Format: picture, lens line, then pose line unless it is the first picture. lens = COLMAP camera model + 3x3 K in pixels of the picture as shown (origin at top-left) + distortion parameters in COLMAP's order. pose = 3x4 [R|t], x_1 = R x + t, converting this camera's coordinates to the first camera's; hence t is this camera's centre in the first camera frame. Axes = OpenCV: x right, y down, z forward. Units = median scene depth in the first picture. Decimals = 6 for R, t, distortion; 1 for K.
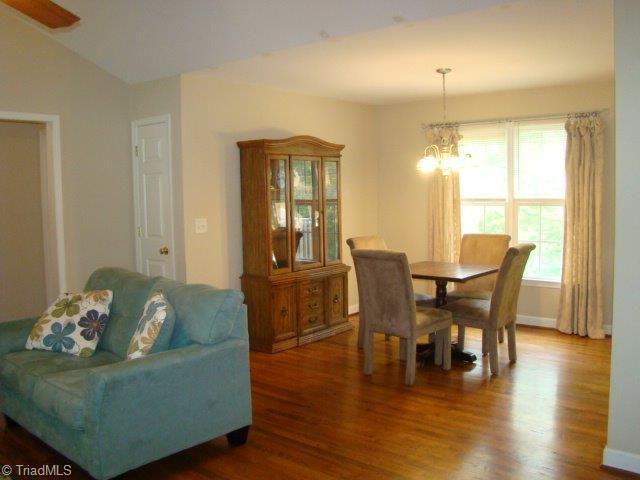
lens RADIAL K [[607.7, 0, 323.8], [0, 607.7, 237.4], [0, 0, 1]] dist [-0.121289, 0.000000]
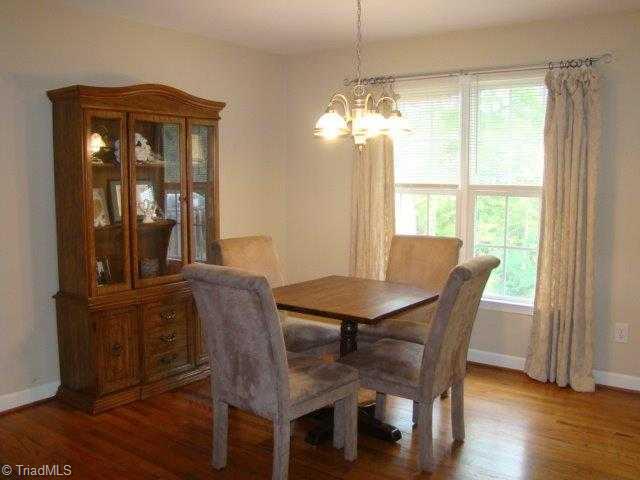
lens RADIAL K [[607.7, 0, 314.9], [0, 607.7, 241.0], [0, 0, 1]] dist [-0.121289, 0.000000]
pose [[0.998725, 0.015435, 0.048069, 0.114918], [-0.016740, 0.999499, 0.026855, -0.016798], [-0.047631, -0.027625, 0.998483, 0.336199]]
